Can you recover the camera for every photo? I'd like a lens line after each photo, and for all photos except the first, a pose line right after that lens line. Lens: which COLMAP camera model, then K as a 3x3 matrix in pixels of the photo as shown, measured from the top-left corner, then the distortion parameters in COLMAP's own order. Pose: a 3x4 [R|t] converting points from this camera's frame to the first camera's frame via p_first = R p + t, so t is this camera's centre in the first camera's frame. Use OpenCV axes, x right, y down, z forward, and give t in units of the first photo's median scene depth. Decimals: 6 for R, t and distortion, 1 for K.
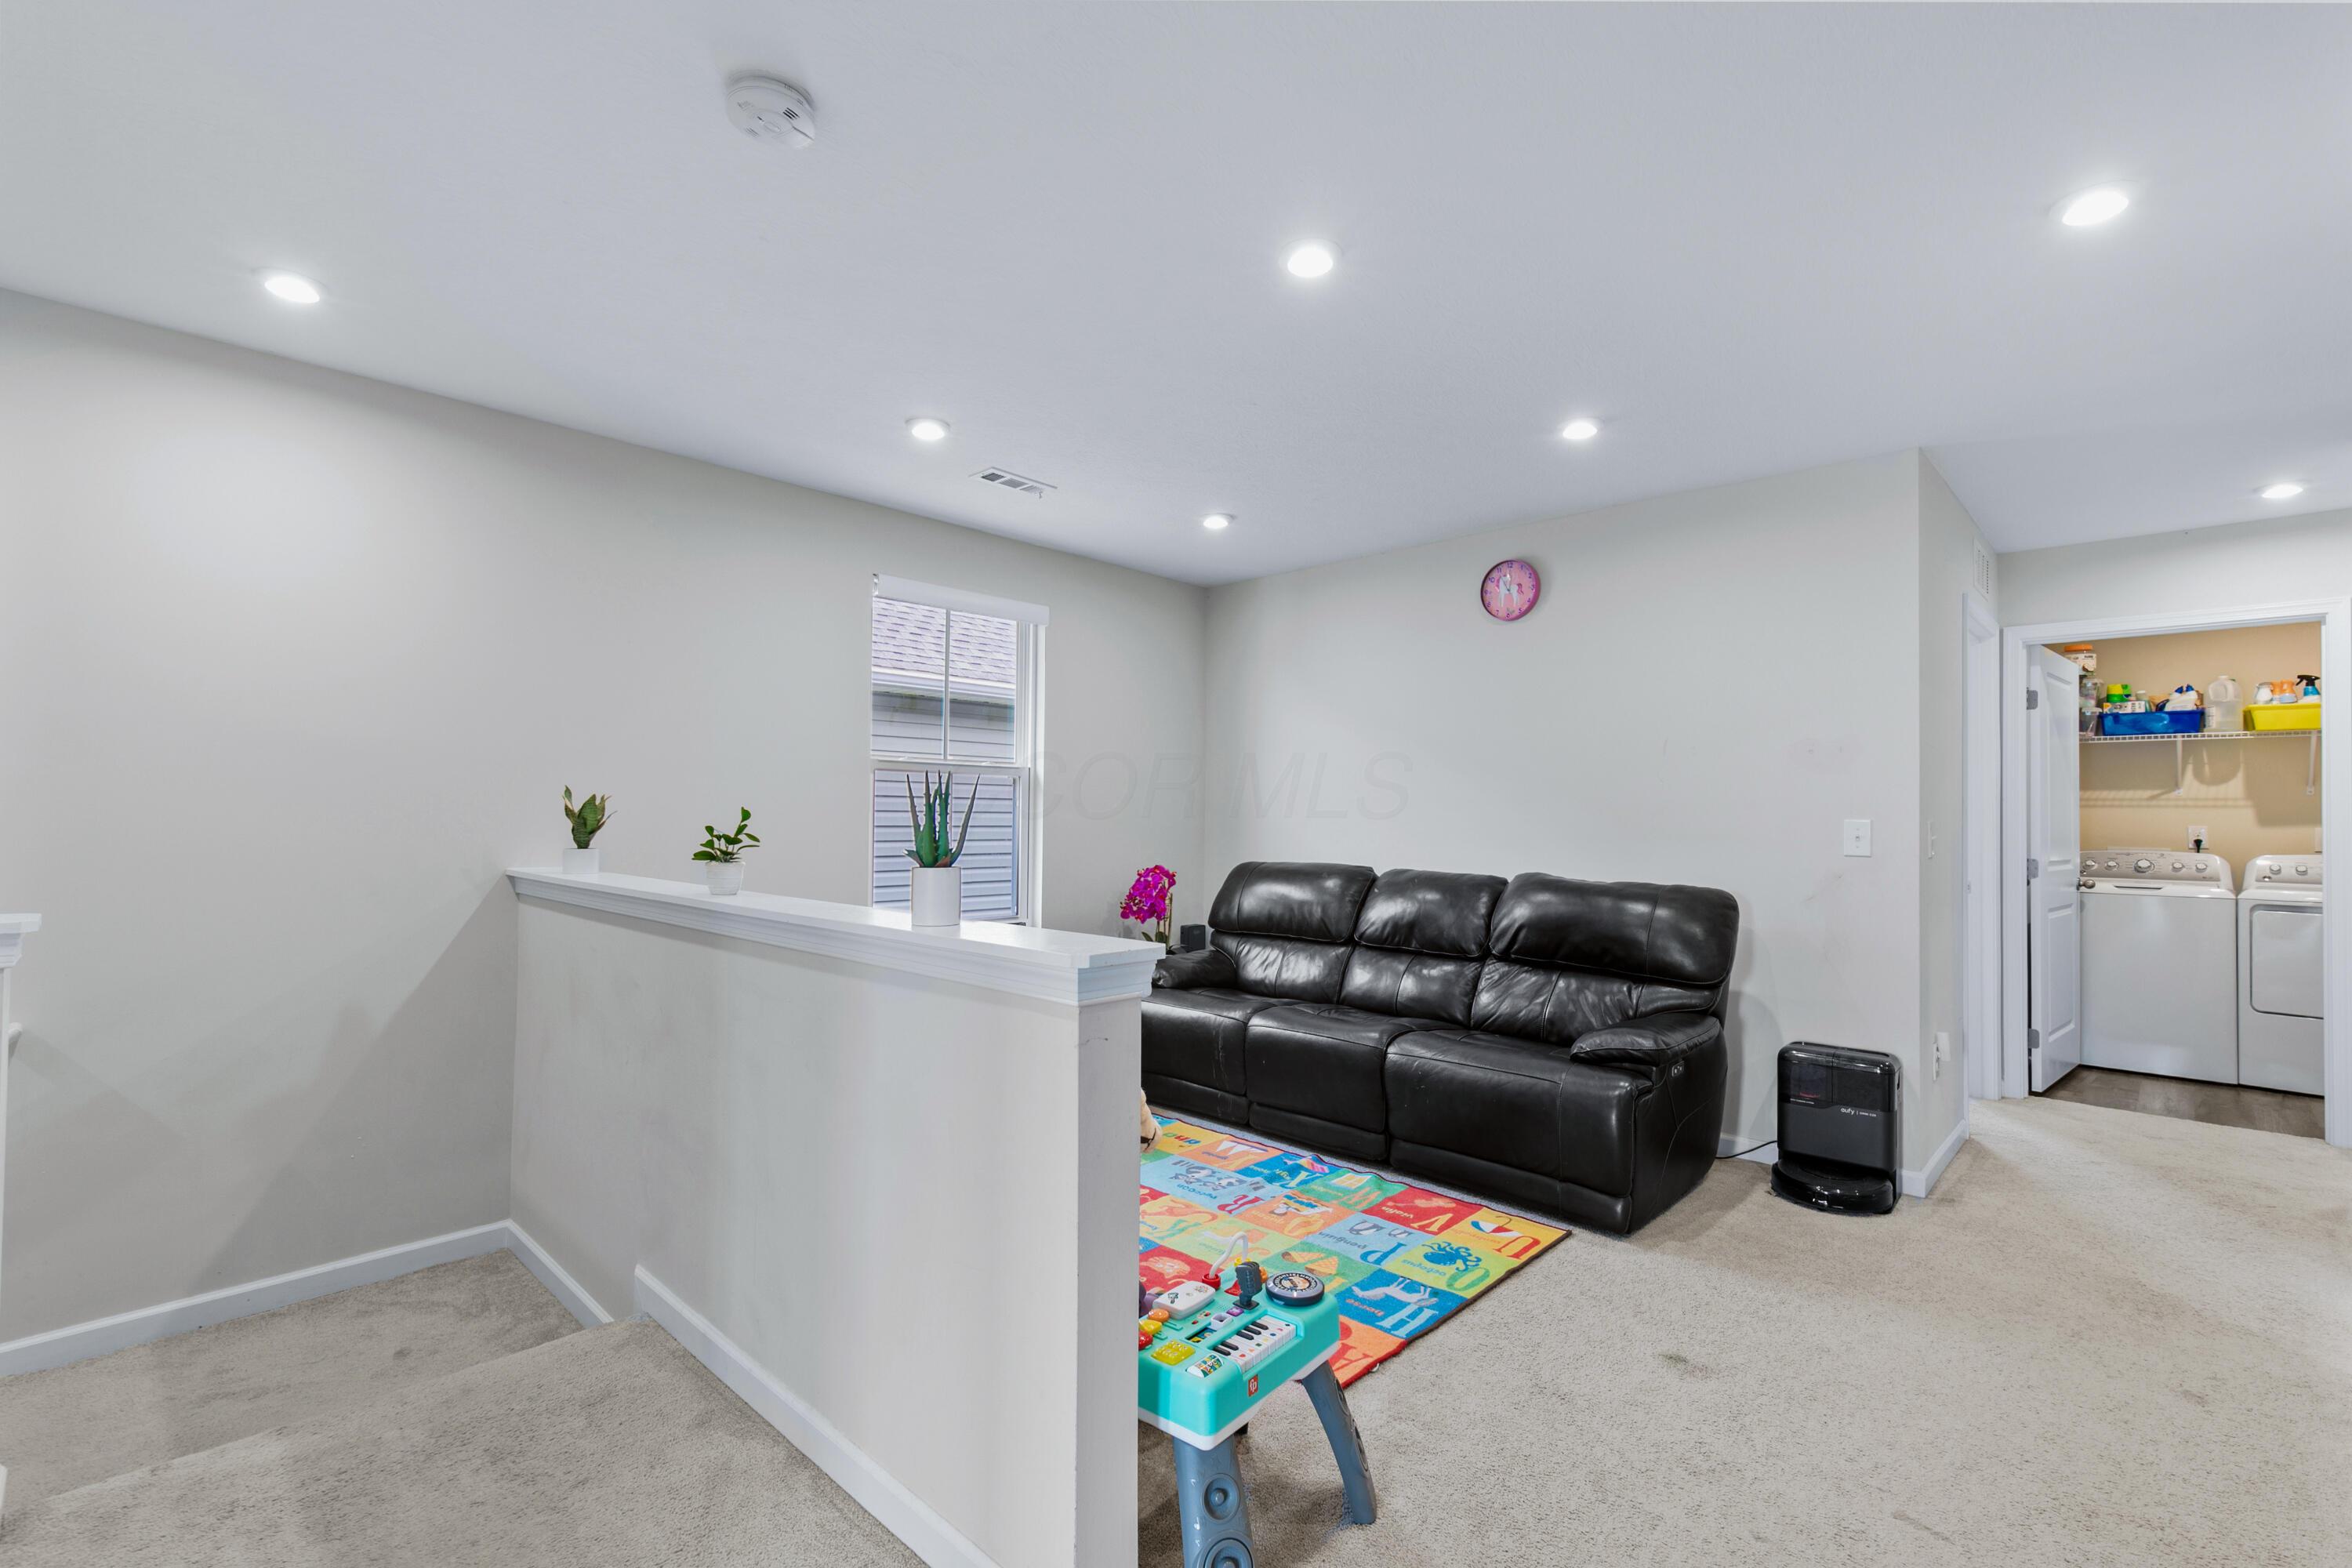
lens RADIAL K [[1063.8, 0, 1173.2], [0, 1063.8, 783.2], [0, 0, 1]] dist [0.006915, -0.001422]
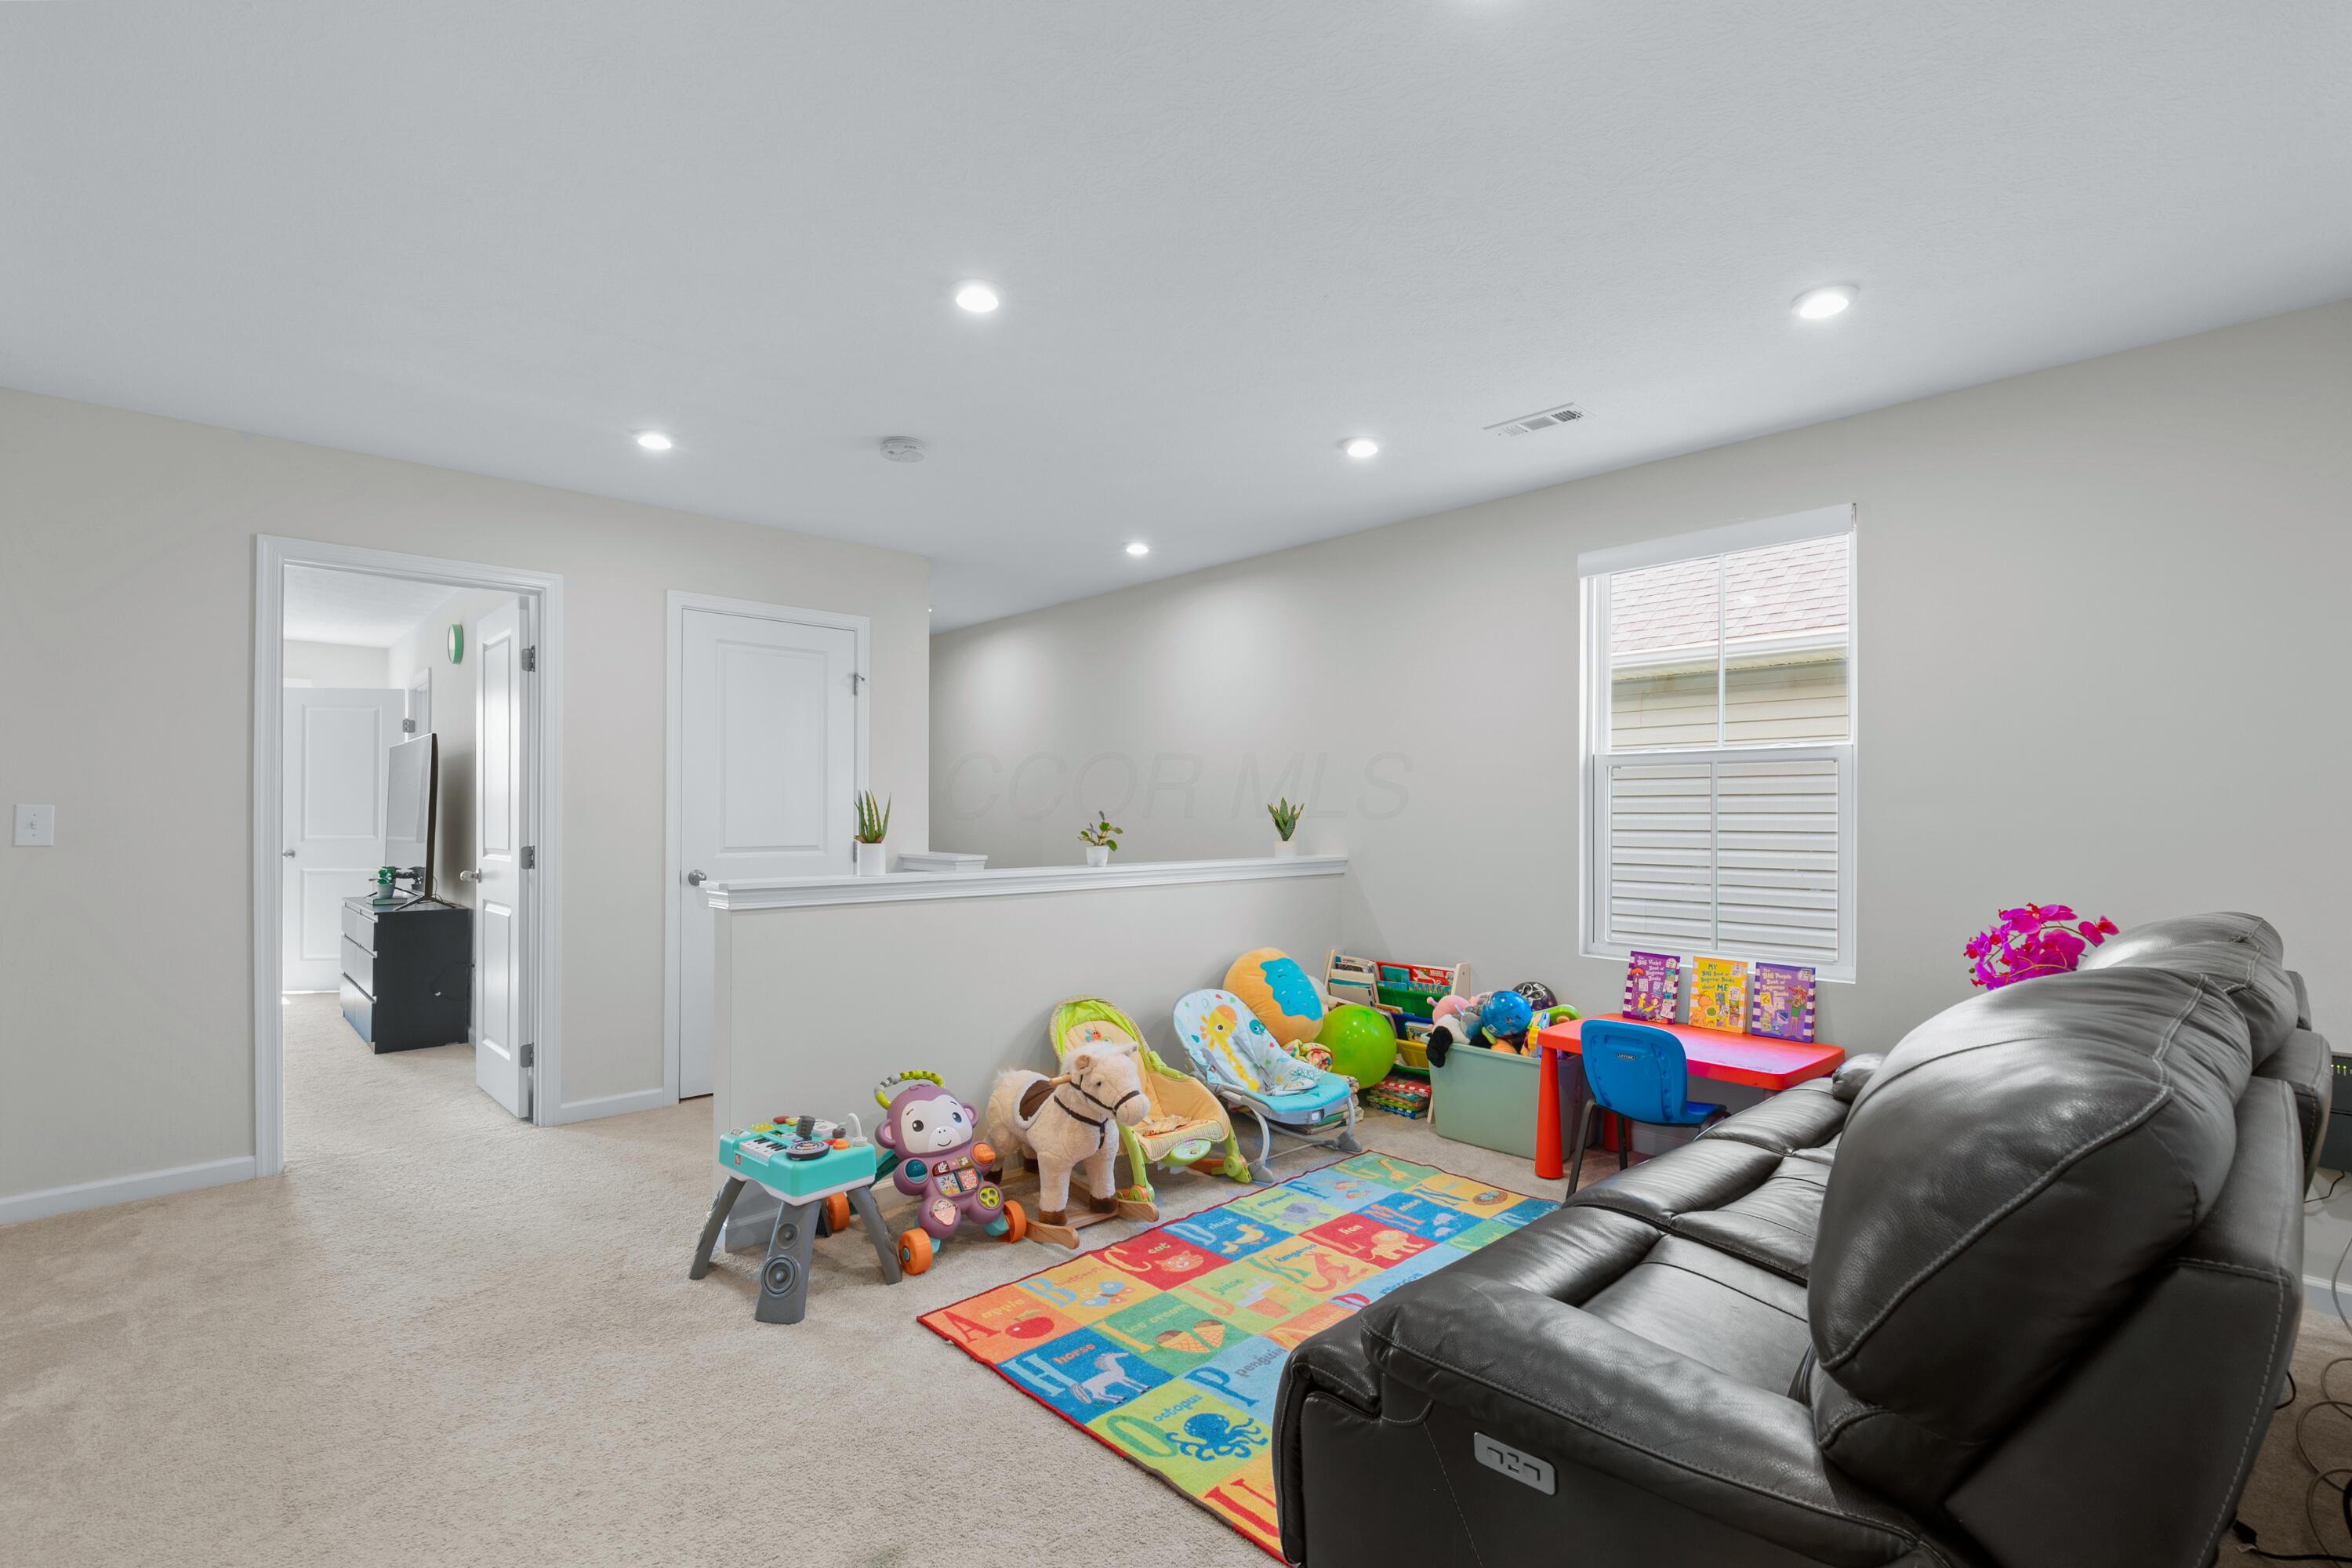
lens RADIAL K [[1063.8, 0, 1173.7], [0, 1063.8, 806.8], [0, 0, 1]] dist [0.006915, -0.001422]
pose [[-0.050200, -0.012486, -0.998661, 1.013850], [0.026309, 0.999558, -0.013819, 0.037411], [0.998393, -0.026968, -0.049850, 1.061873]]
